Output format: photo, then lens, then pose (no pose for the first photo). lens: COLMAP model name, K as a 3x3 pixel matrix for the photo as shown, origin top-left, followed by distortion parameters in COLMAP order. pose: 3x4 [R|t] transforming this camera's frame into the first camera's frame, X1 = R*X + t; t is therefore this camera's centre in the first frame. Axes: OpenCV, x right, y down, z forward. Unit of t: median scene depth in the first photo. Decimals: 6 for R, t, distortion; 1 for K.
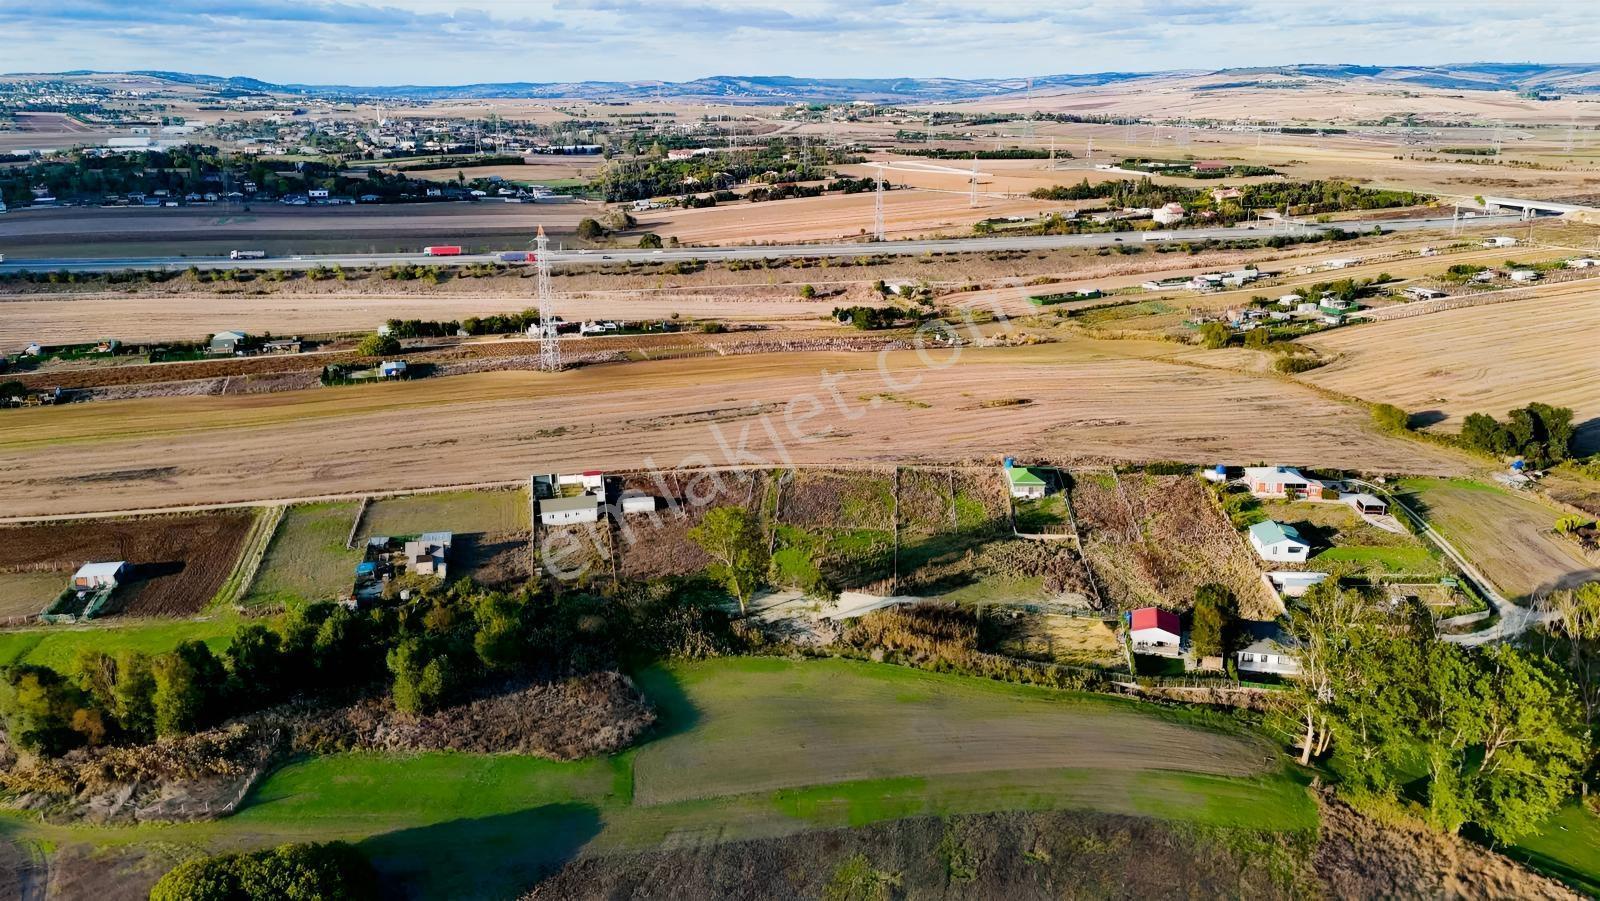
lens RADIAL K [[1163.1, 0, 796.6], [0, 1163.1, 451.9], [0, 0, 1]] dist [0.080316, -0.087570]
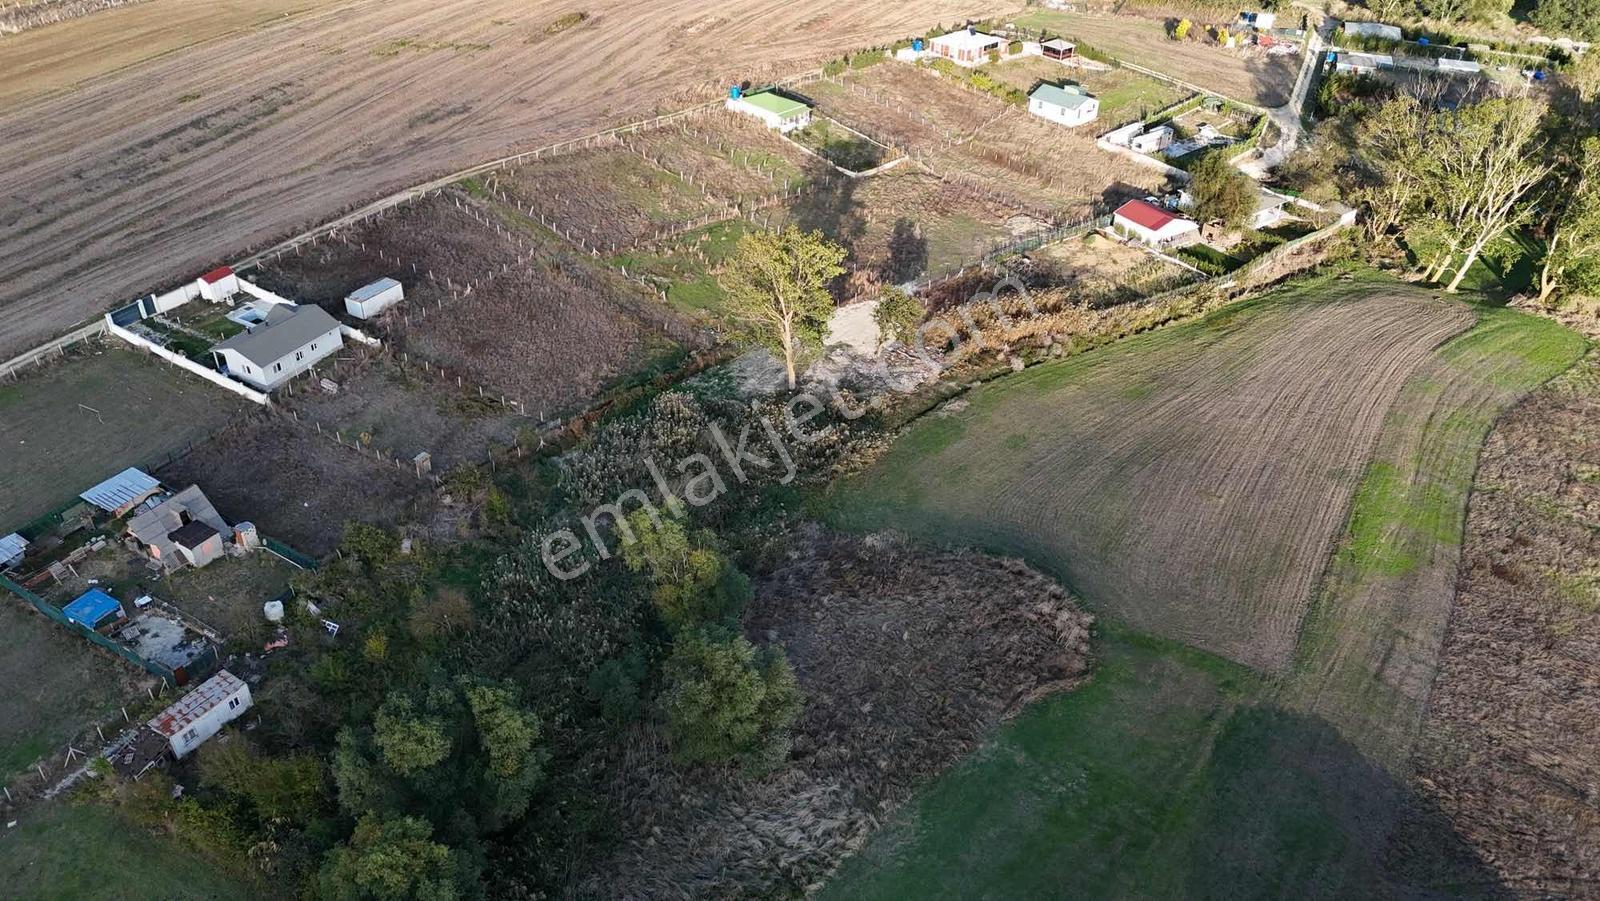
lens RADIAL K [[1163.1, 0, 796.6], [0, 1163.1, 451.9], [0, 0, 1]] dist [0.080316, -0.087570]
pose [[0.662322, -0.409379, 0.627486, -0.201759], [0.196503, 0.903118, 0.381792, -0.034084], [-0.722991, -0.129566, 0.678599, 0.226796]]
